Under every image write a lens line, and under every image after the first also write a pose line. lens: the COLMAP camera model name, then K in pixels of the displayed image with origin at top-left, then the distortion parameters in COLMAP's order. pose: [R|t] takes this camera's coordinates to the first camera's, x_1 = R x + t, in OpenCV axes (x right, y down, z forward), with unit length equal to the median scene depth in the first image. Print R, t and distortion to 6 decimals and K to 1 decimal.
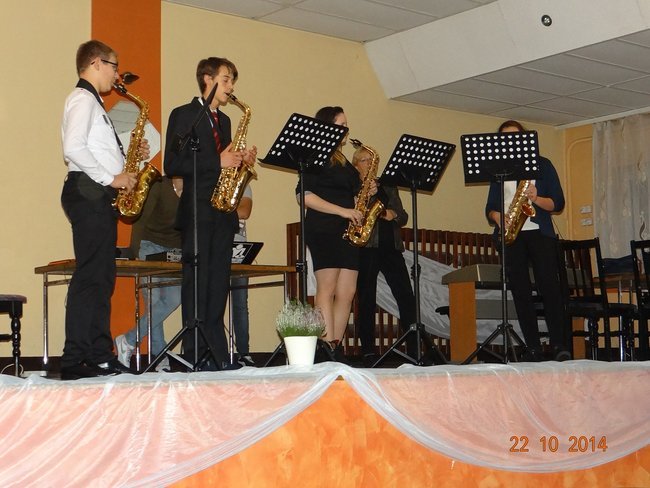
lens RADIAL K [[1140.0, 0, 324.7], [0, 1140.0, 245.2], [0, 0, 1]] dist [0.036485, 0.000000]
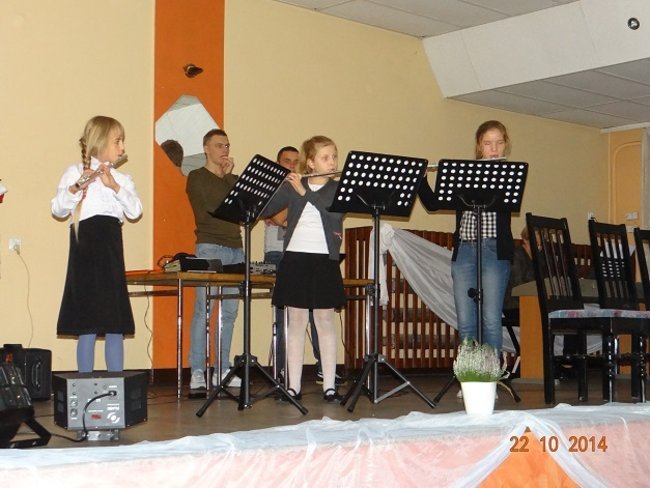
lens RADIAL K [[1124.5, 0, 325.4], [0, 1124.5, 242.7], [0, 0, 1]] dist [0.073617, 0.000000]
pose [[0.997397, 0.022114, 0.068627, -0.128660], [-0.023465, 0.999545, 0.018954, -0.027197], [-0.068177, -0.020515, 0.997462, 0.075002]]
